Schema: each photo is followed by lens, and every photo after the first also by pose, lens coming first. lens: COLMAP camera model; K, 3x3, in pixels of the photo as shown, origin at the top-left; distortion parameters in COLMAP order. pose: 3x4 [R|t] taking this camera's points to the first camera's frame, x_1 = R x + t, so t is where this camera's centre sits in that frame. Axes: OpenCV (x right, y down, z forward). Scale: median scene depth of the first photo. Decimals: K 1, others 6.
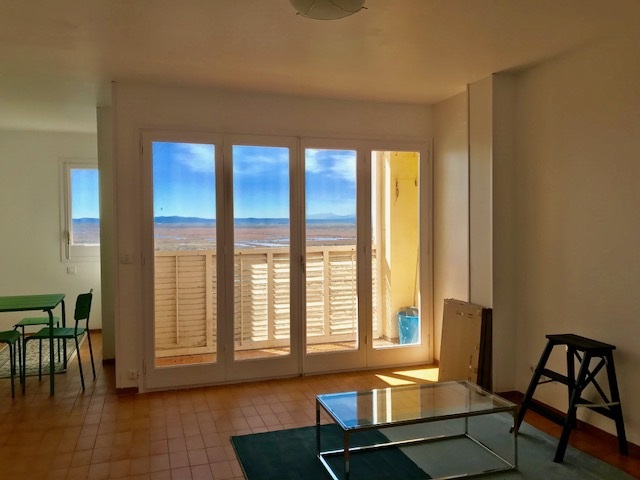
lens RADIAL K [[533.6, 0, 316.5], [0, 533.6, 237.8], [0, 0, 1]] dist [0.070454, -0.059003]
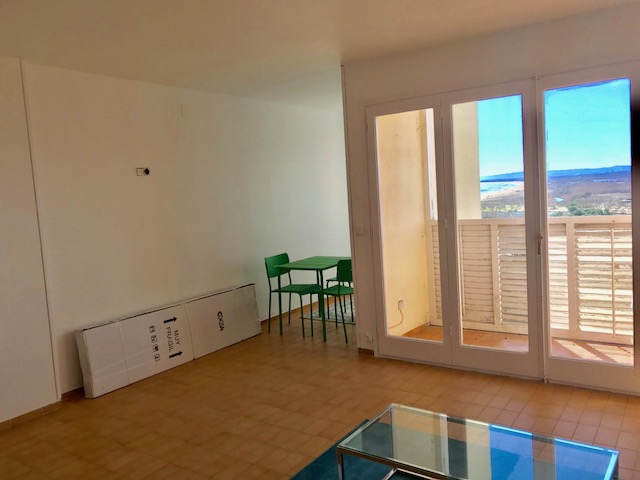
lens RADIAL K [[533.6, 0, 320.4], [0, 533.6, 242.4], [0, 0, 1]] dist [0.070454, -0.059003]
pose [[0.601531, 0.048858, -0.797354, 0.344097], [0.033036, 0.995753, 0.085938, -0.025205], [0.798166, -0.078036, 0.597362, 0.227616]]
